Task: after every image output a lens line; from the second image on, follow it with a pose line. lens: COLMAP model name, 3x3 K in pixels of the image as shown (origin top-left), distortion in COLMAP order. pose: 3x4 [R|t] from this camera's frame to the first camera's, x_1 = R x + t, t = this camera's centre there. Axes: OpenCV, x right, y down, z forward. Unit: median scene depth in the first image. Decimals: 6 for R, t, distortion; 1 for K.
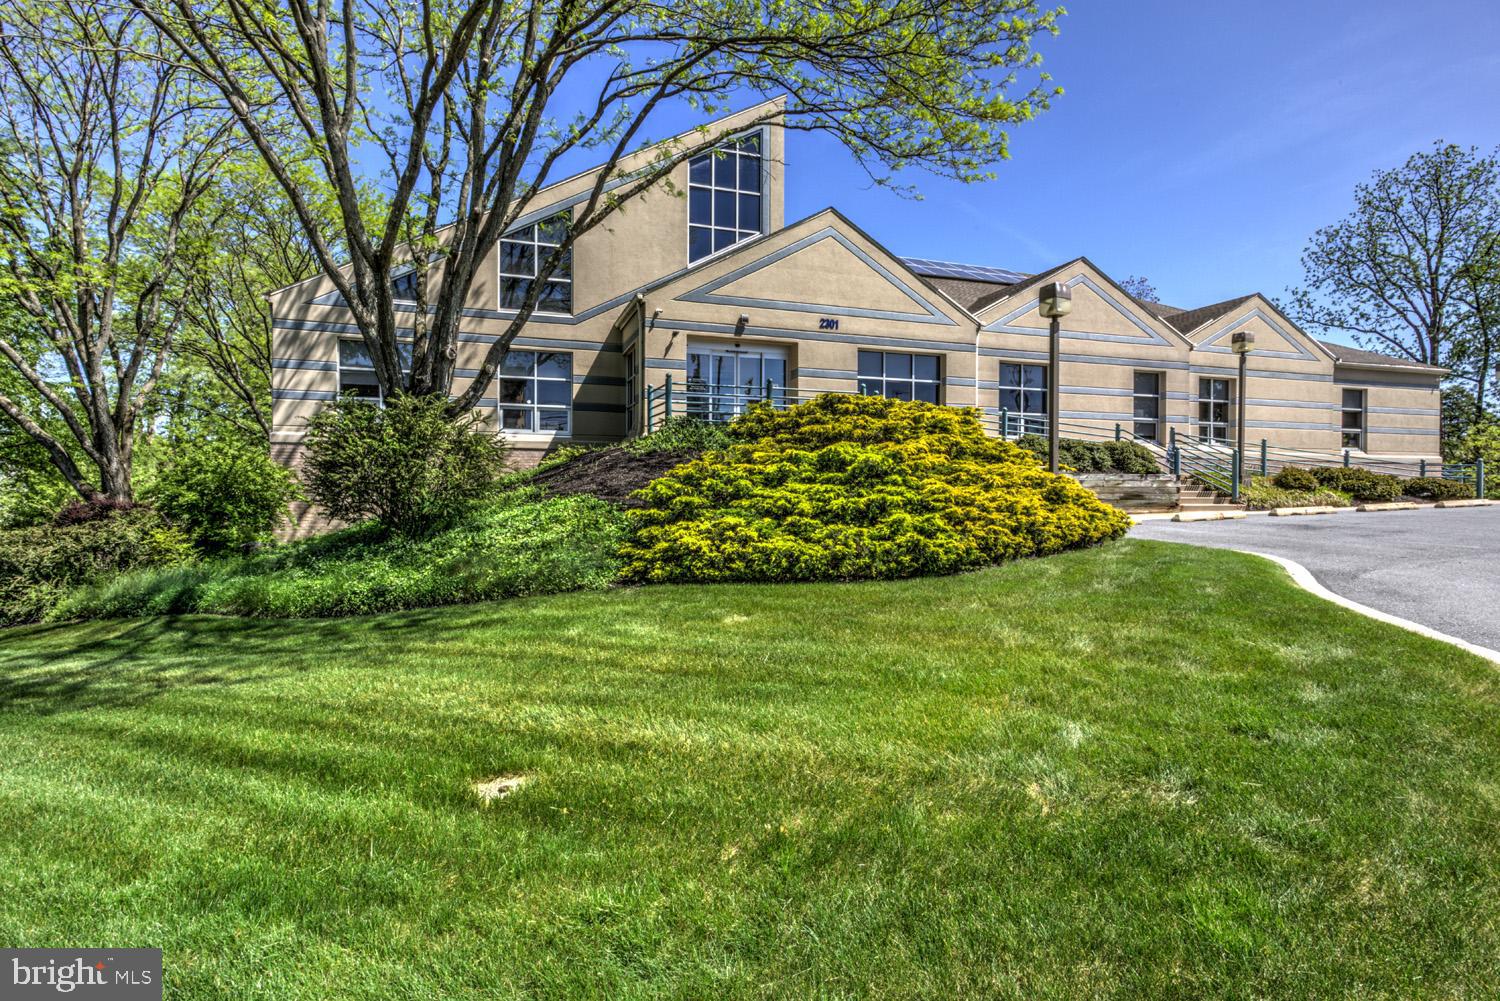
lens RADIAL K [[741.6, 0, 751.1], [0, 741.6, 516.6], [0, 0, 1]] dist [0.001924, -0.002811]
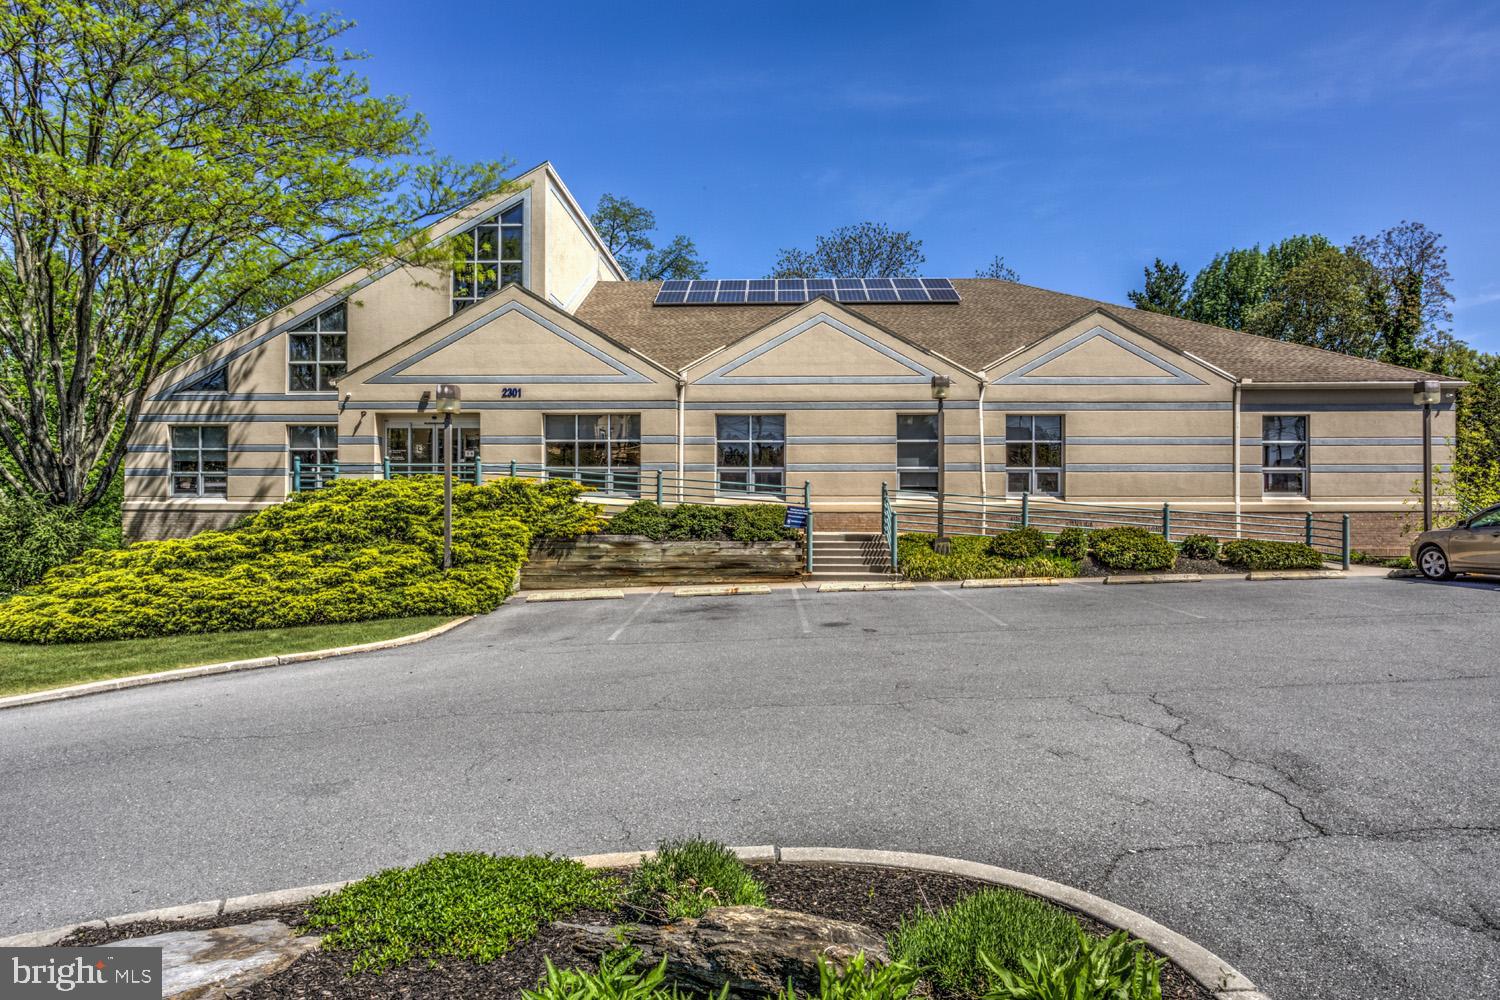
lens RADIAL K [[894.9, 0, 734.4], [0, 894.9, 507.2], [0, 0, 1]] dist [-0.008033, -0.002067]
pose [[0.936516, -0.004363, -0.350598, 0.794856], [-0.009467, 0.999243, -0.037724, -0.050424], [0.350498, 0.038649, 0.935766, -0.062669]]
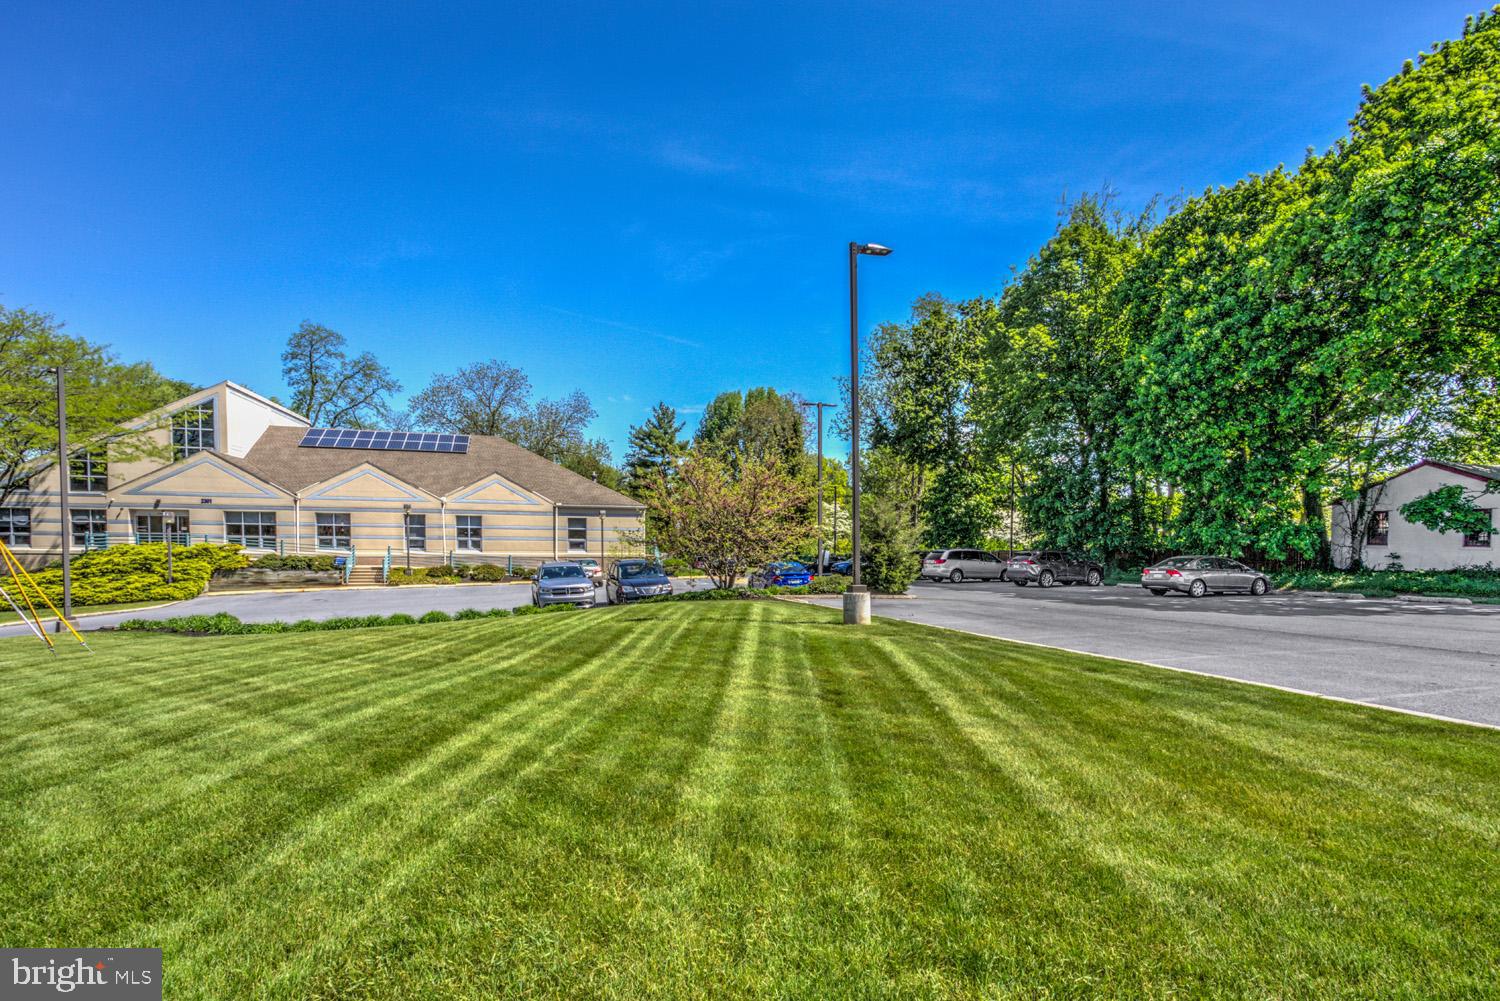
lens RADIAL K [[741.6, 0, 748.3], [0, 741.6, 570.0], [0, 0, 1]] dist [0.001924, -0.002811]
pose [[0.999740, 0.010182, -0.020382, 1.690447], [-0.009884, 0.999843, 0.014690, -0.094364], [0.020529, -0.014485, 0.999684, -1.143683]]
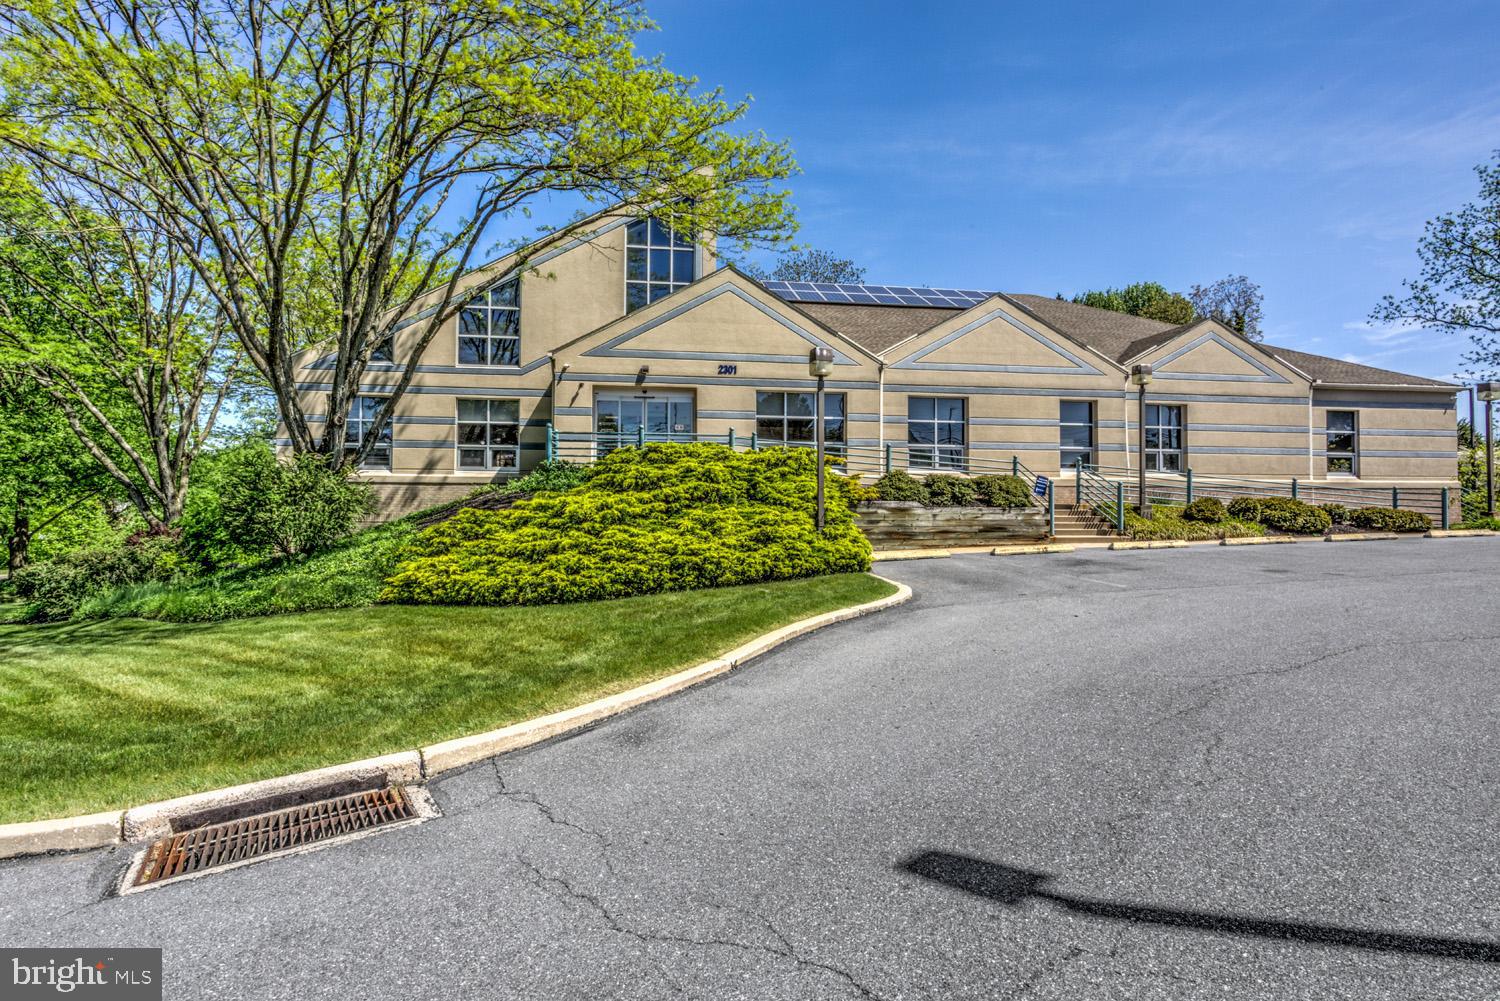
lens RADIAL K [[776.9, 0, 744.3], [0, 776.9, 508.7], [0, 0, 1]] dist [-0.011249, 0.004445]
pose [[0.985322, 0.000431, -0.170704, 0.308213], [-0.005543, 0.999550, -0.029468, -0.018819], [0.170615, 0.029982, 0.984882, -0.117322]]
